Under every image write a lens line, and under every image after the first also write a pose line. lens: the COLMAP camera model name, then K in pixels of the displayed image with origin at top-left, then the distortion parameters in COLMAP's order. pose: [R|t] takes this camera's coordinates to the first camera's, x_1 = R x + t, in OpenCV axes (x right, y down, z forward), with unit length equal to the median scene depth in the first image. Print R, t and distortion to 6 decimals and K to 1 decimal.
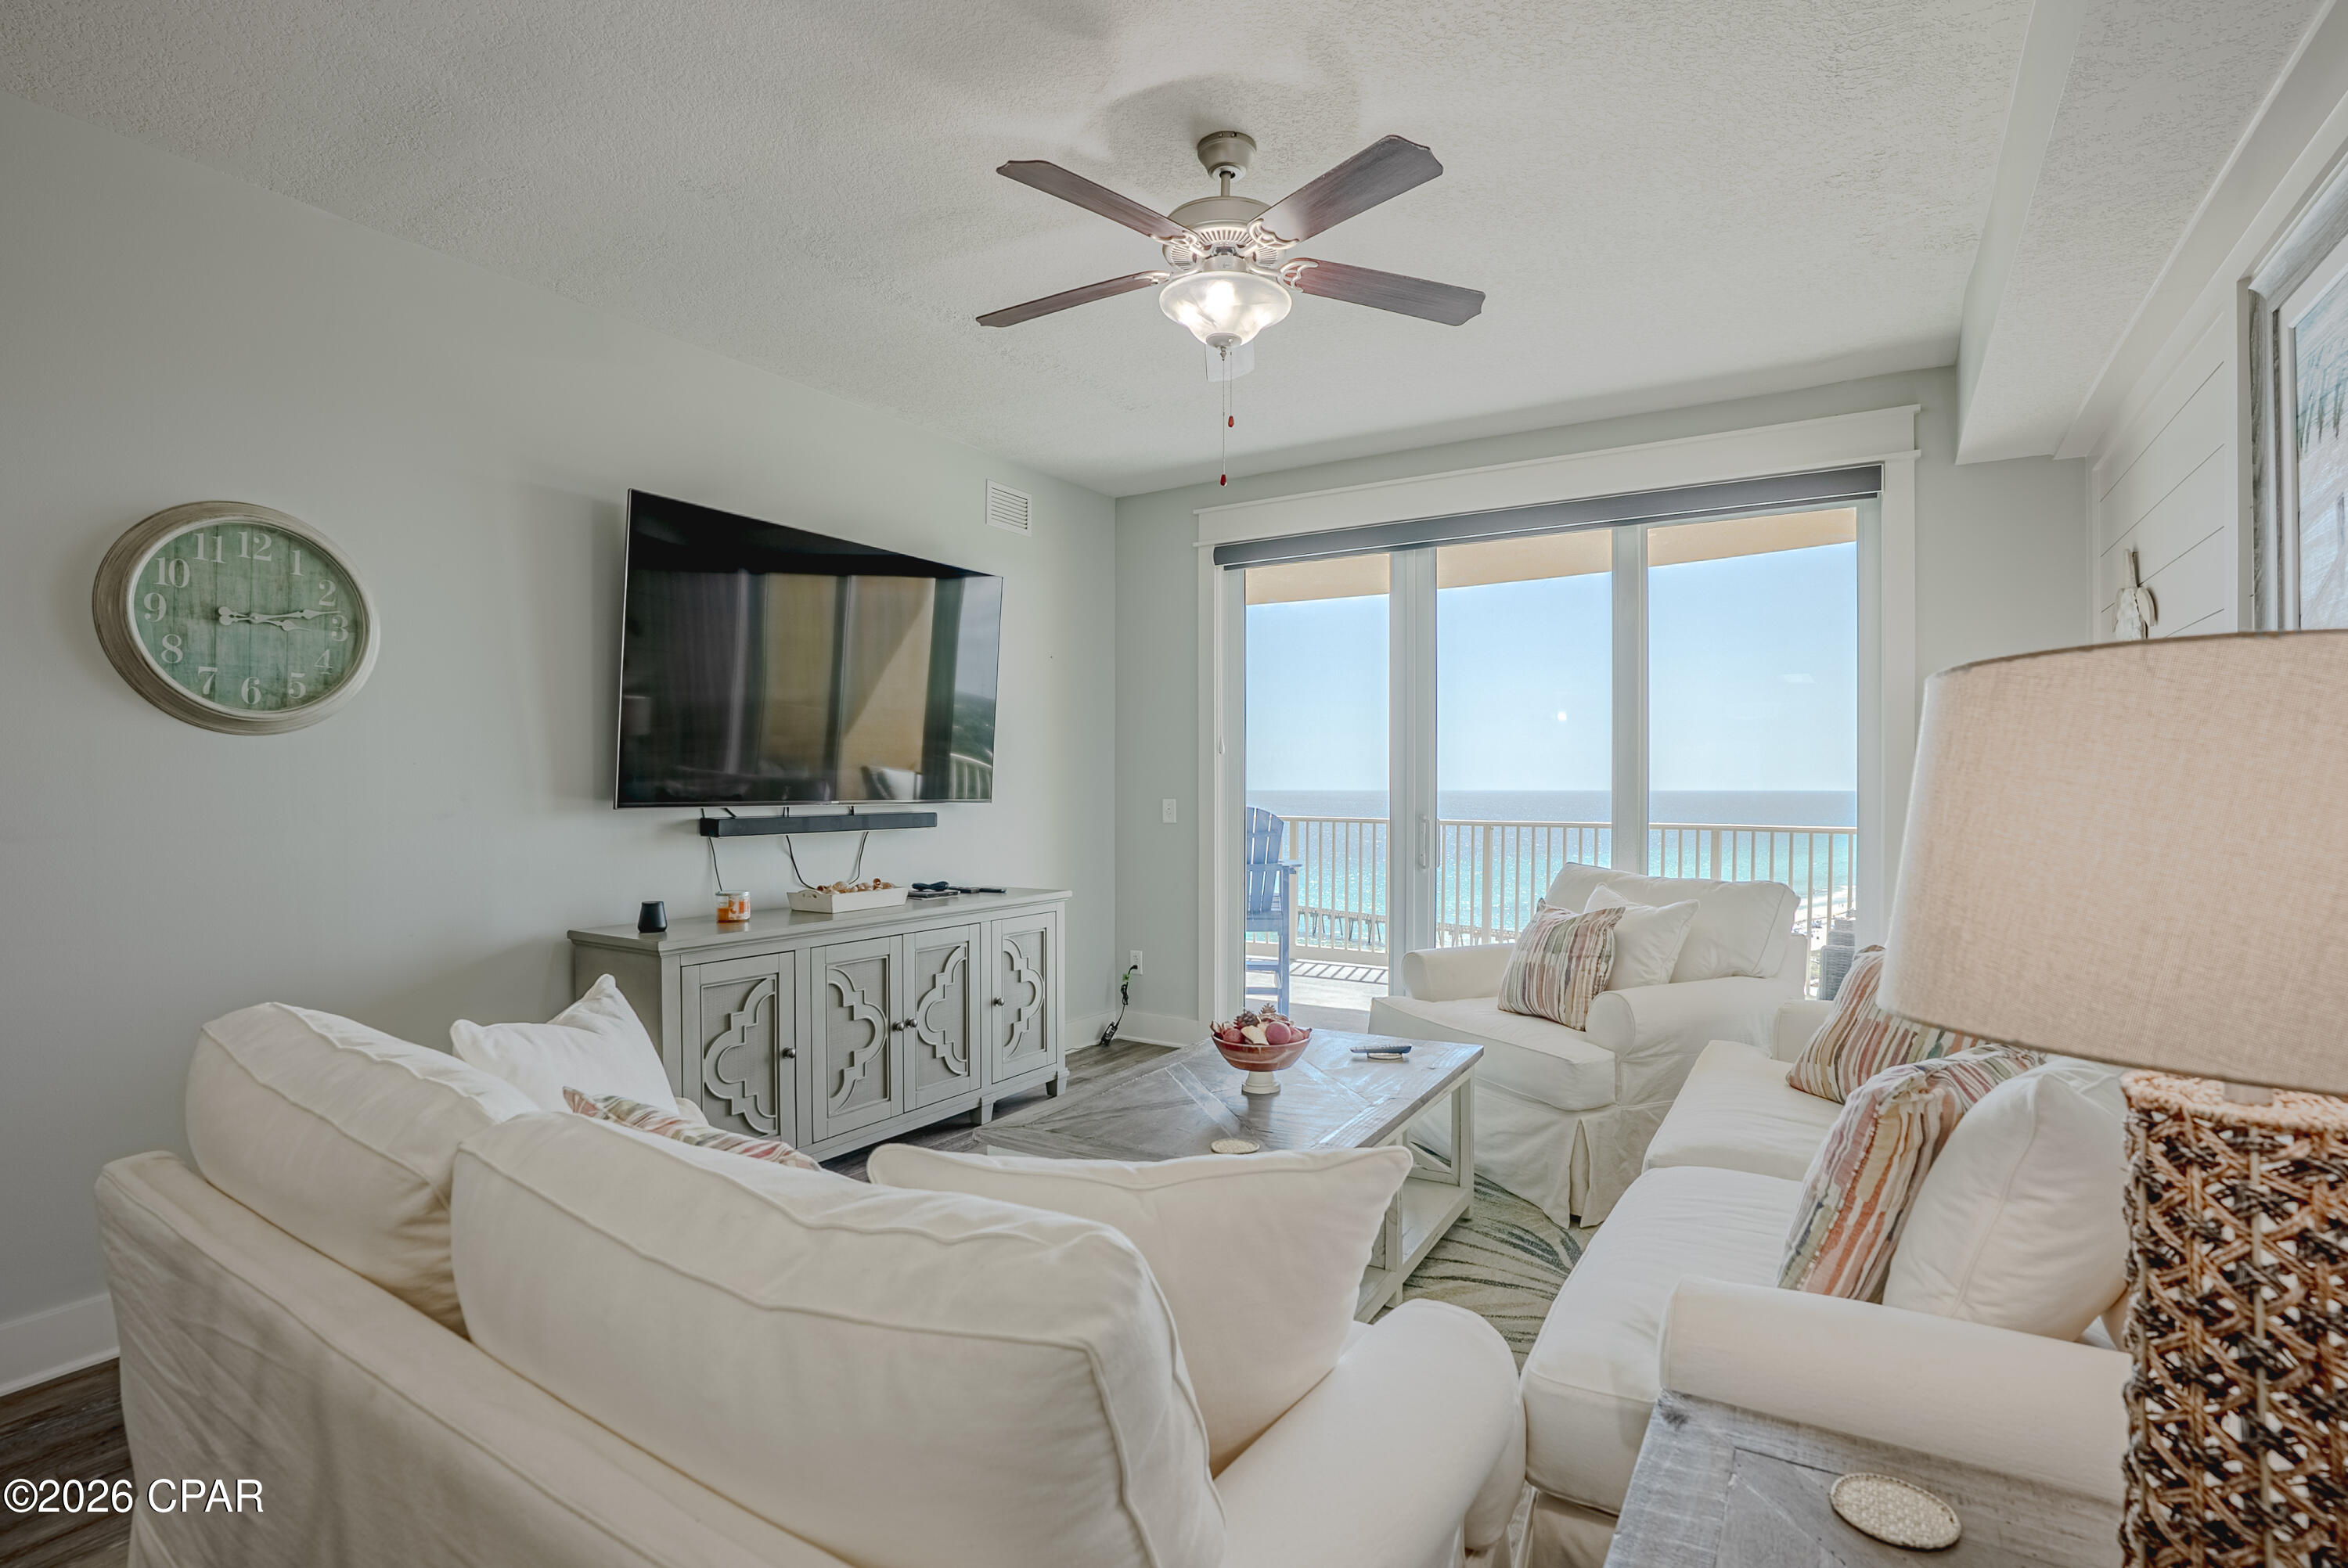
lens RADIAL K [[1097.7, 0, 1186.3], [0, 1097.7, 795.9], [0, 0, 1]] dist [-0.074070, 0.027453]
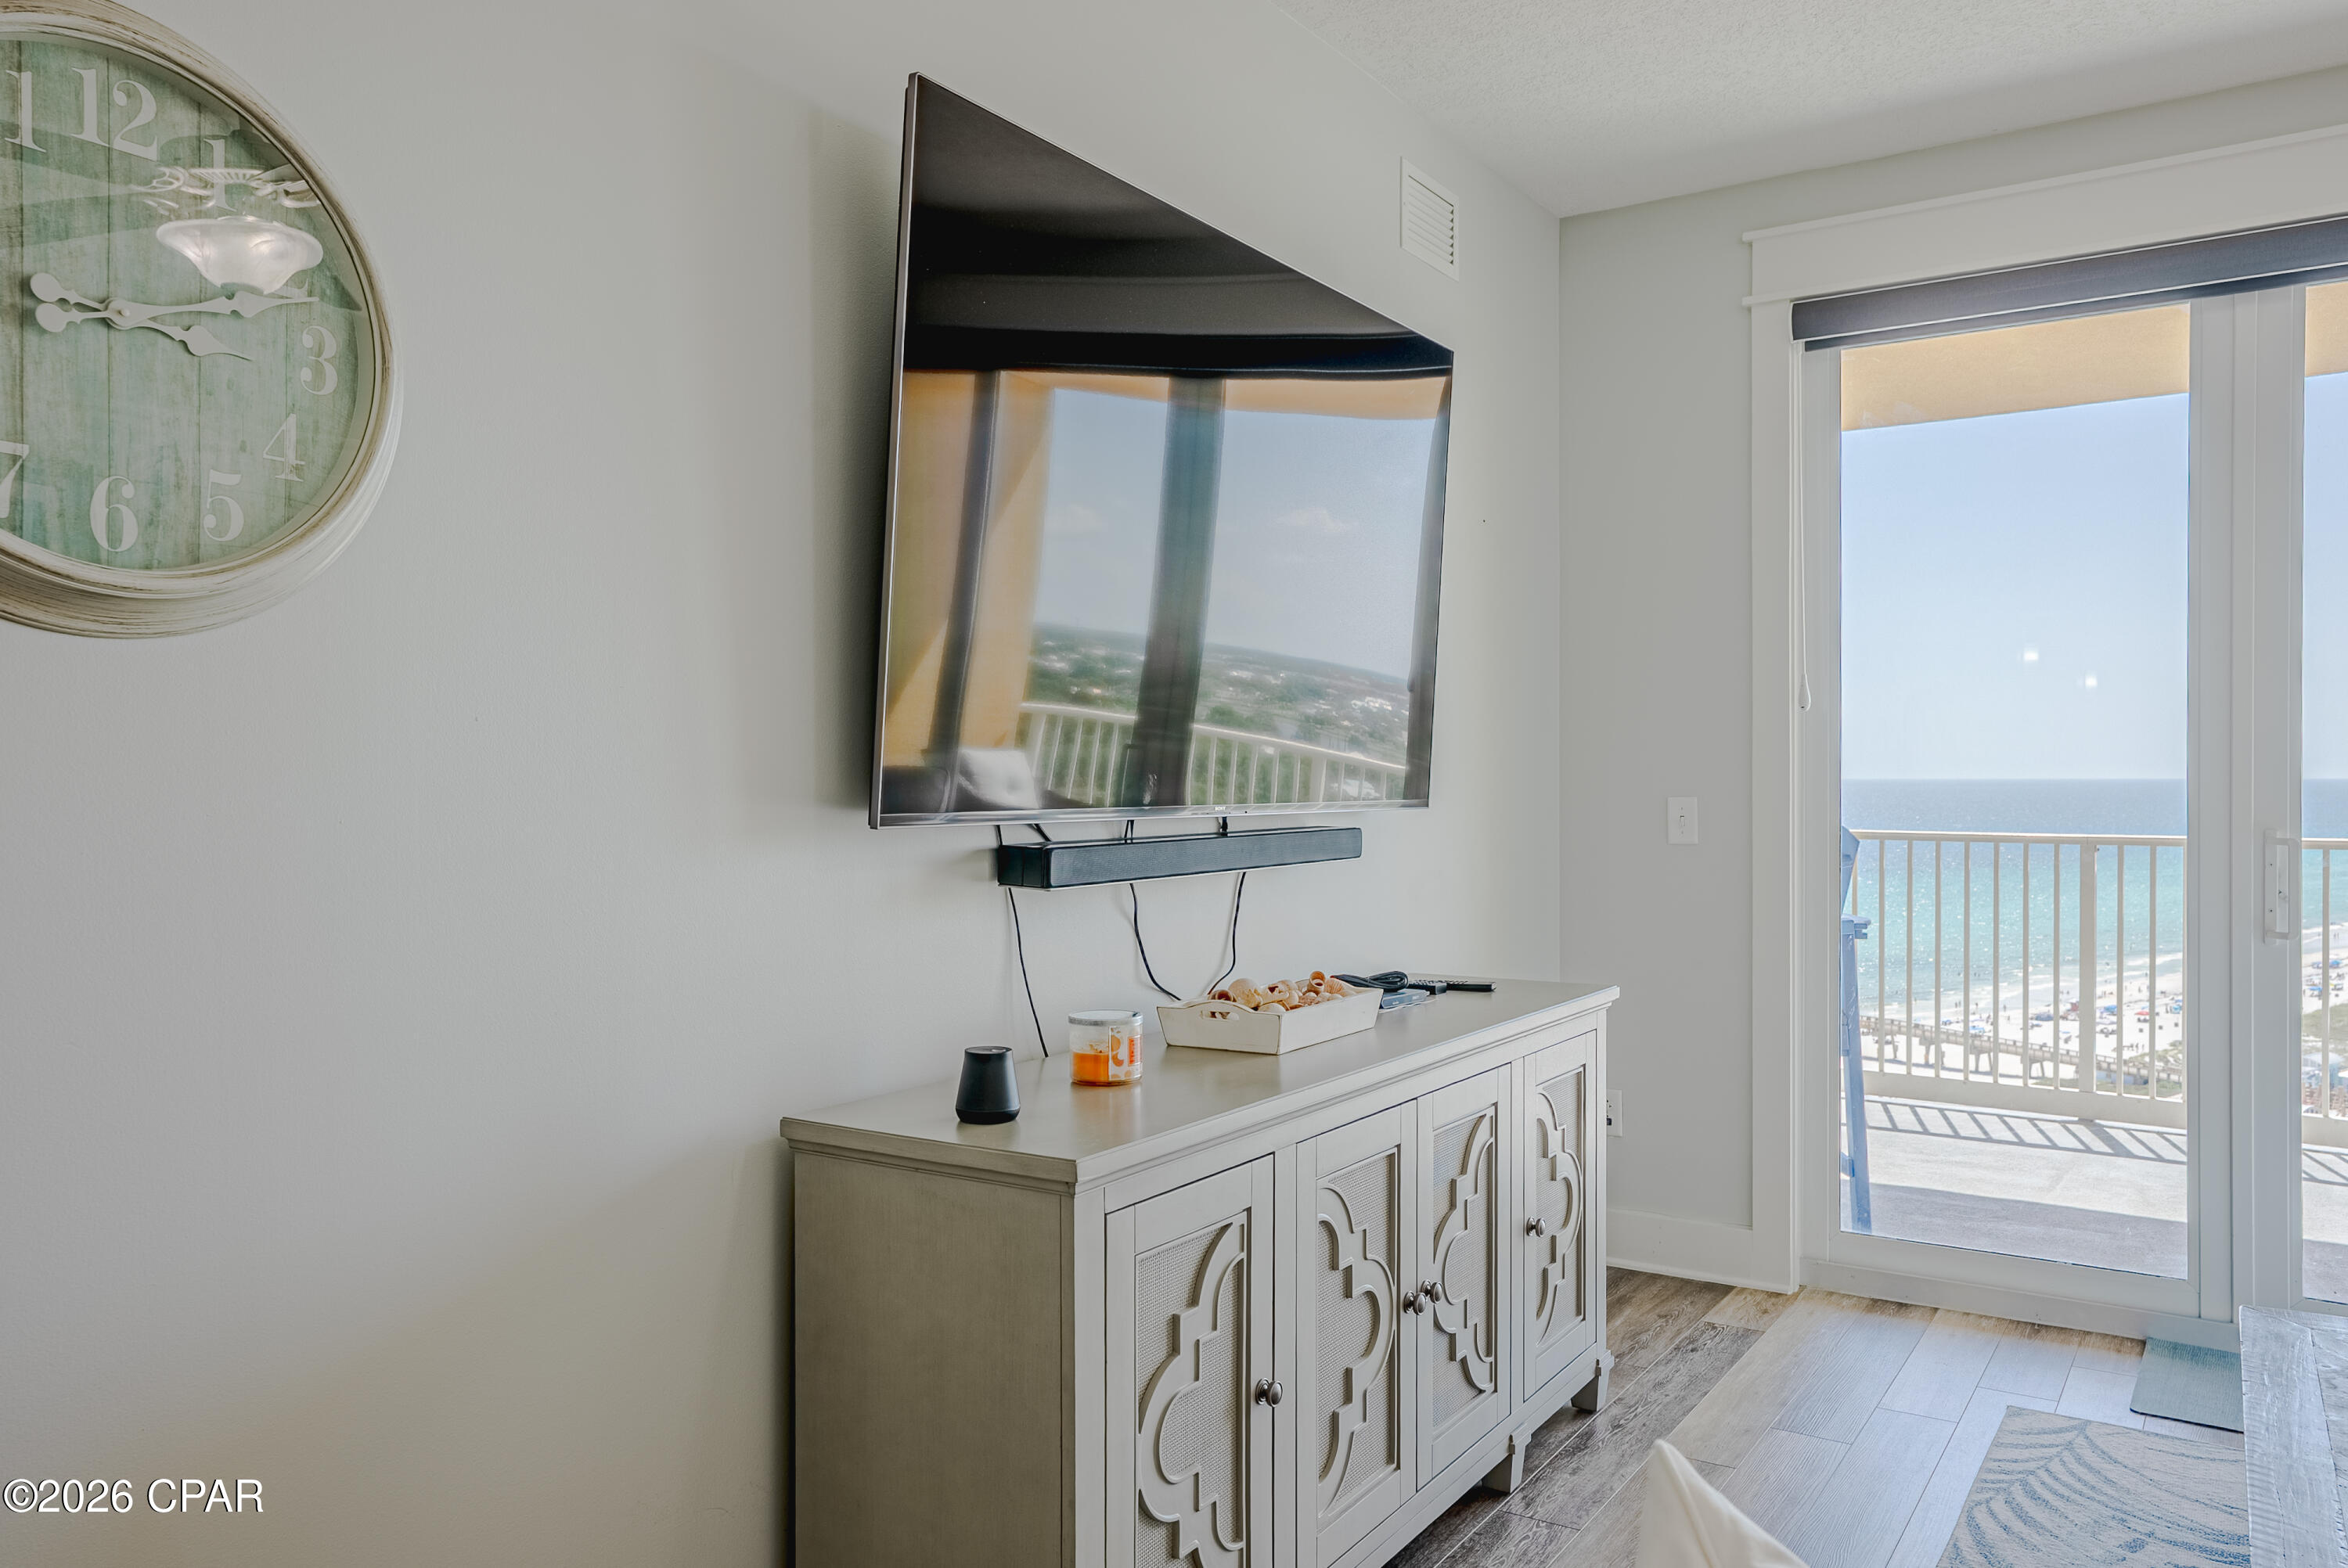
lens RADIAL K [[1694.9, 0, 1174.0], [0, 1694.9, 784.0], [0, 0, 1]] dist [0.002782, 0.005839]
pose [[0.999525, -0.001451, -0.030777, -0.339634], [0.001405, 0.999998, -0.001535, -0.003821], [0.030779, 0.001491, 0.999525, 0.285713]]
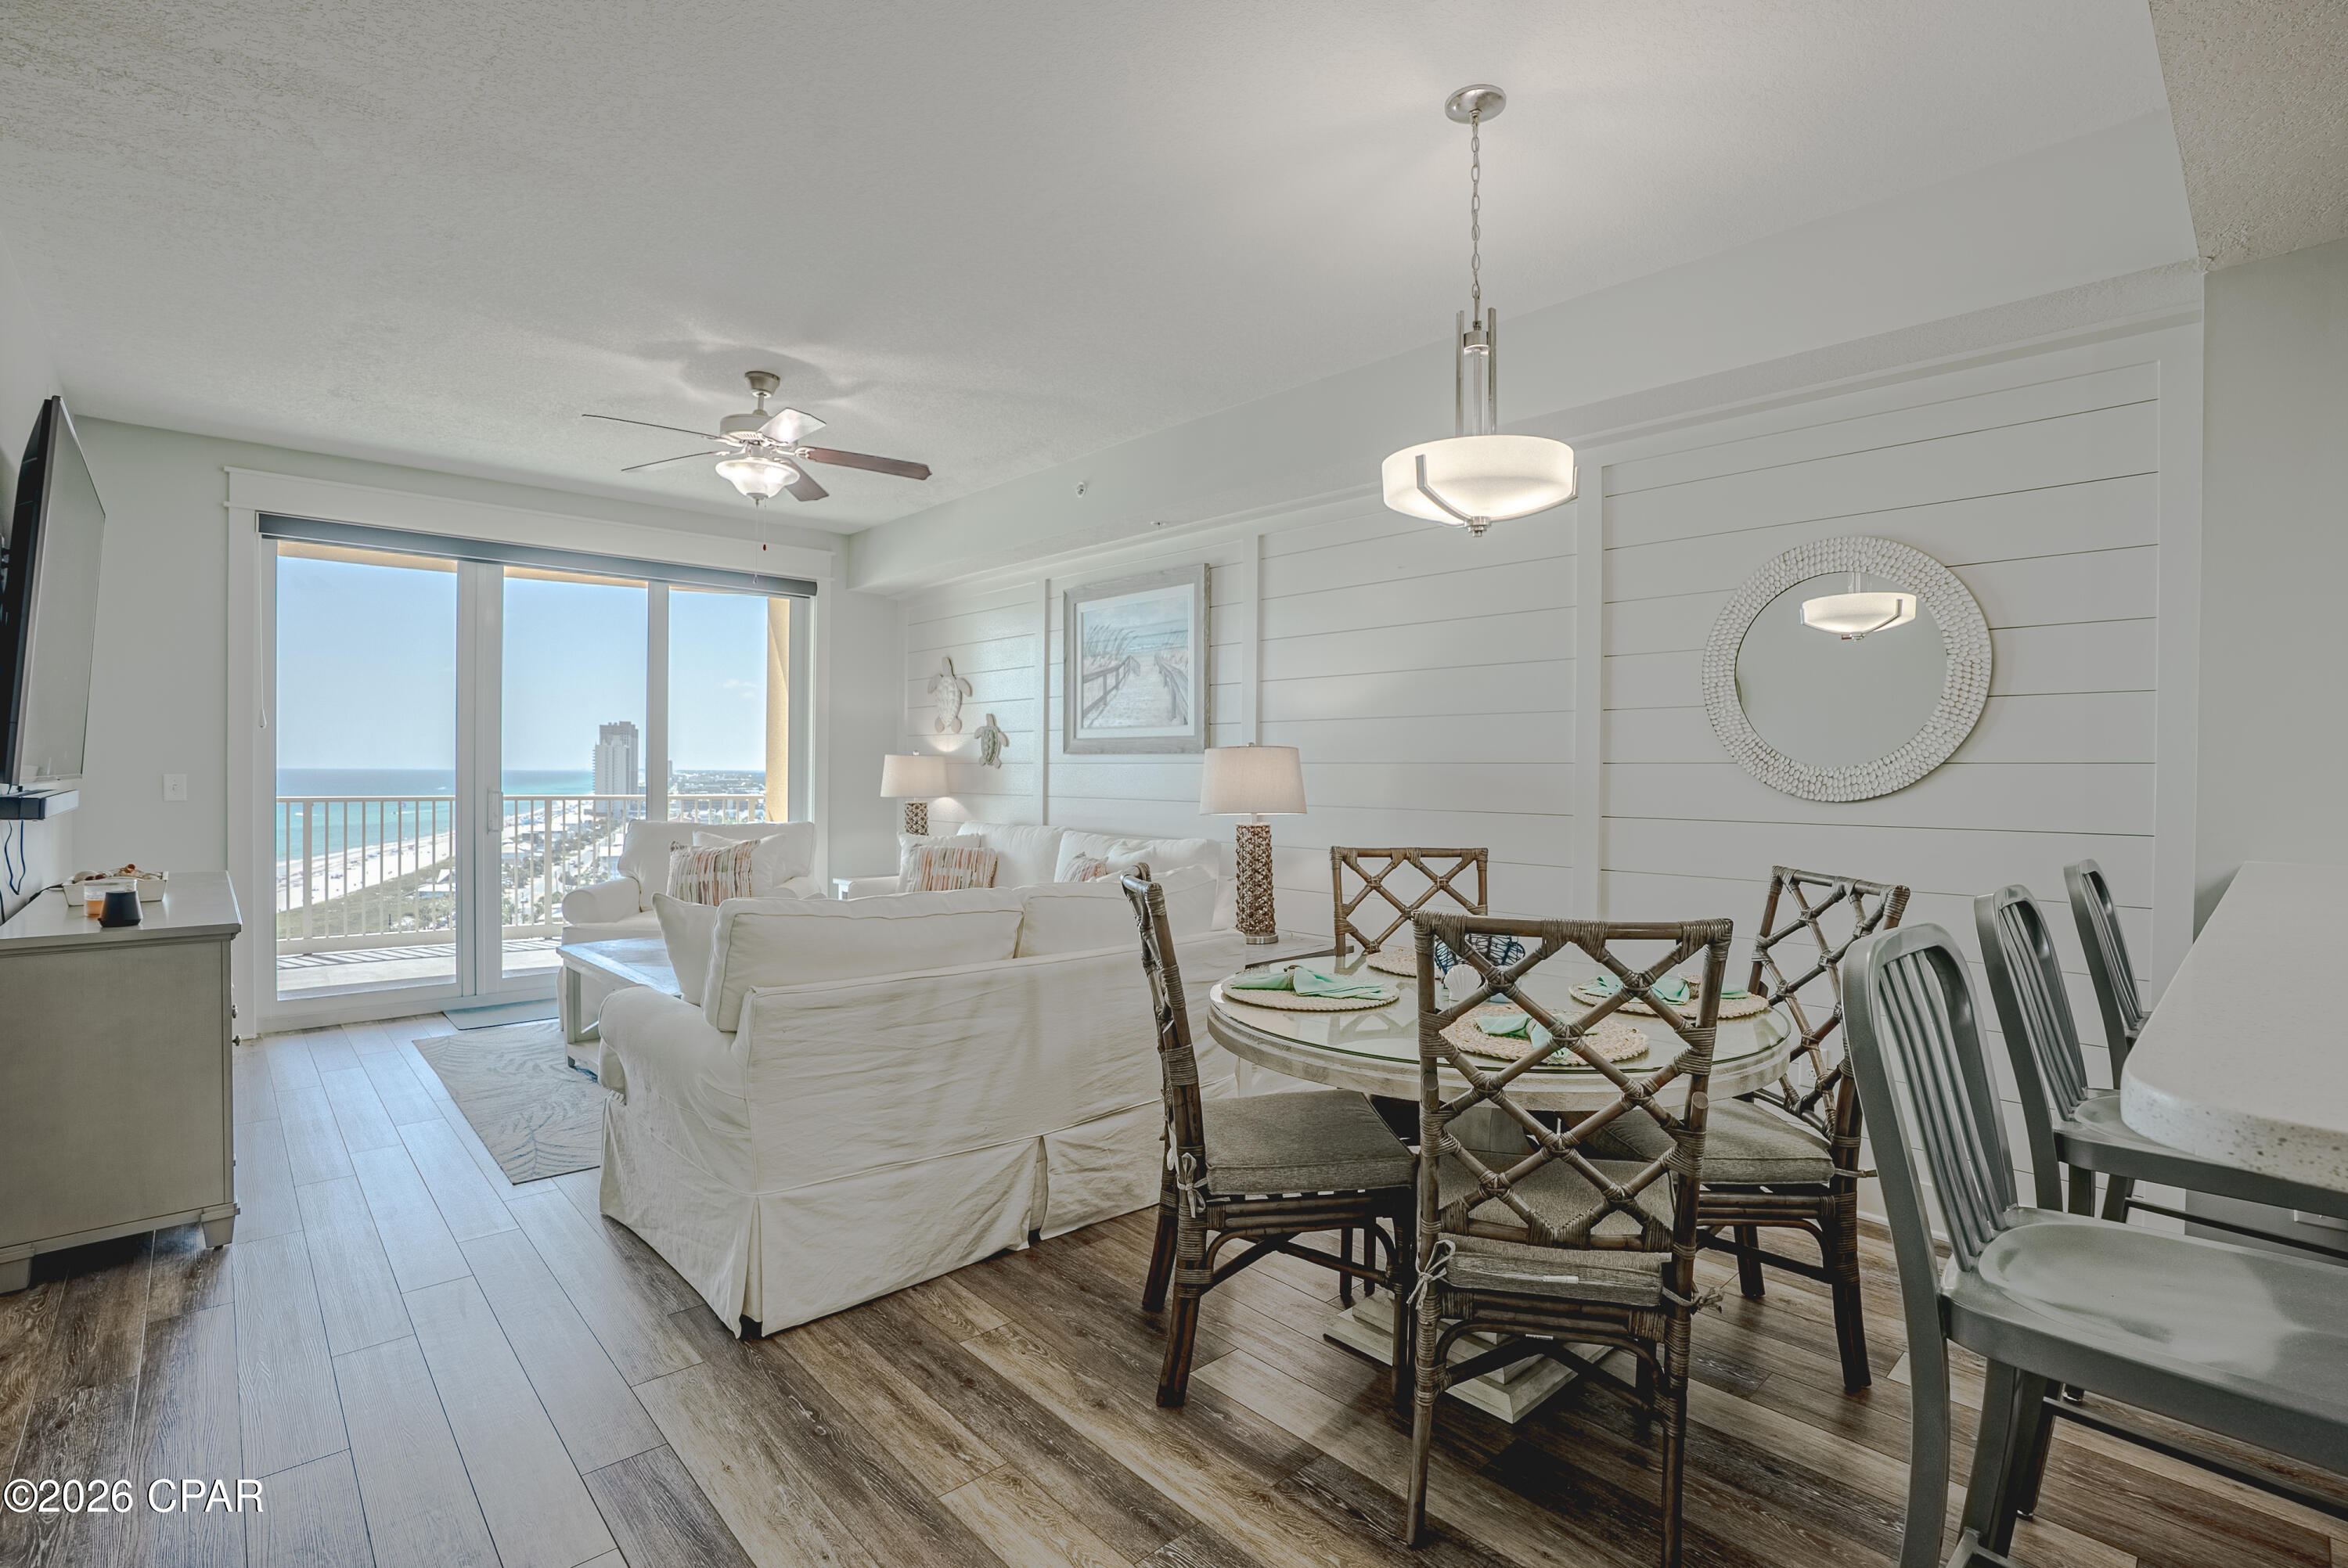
lens RADIAL K [[1085.2, 0, 1179.8], [0, 1085.2, 784.5], [0, 0, 1]] dist [-0.066404, 0.023914]
pose [[0.265147, -0.009124, 0.964165, -0.918258], [-0.000793, 0.999953, 0.009680, 0.003113], [-0.964208, -0.003331, 0.265128, -0.039085]]
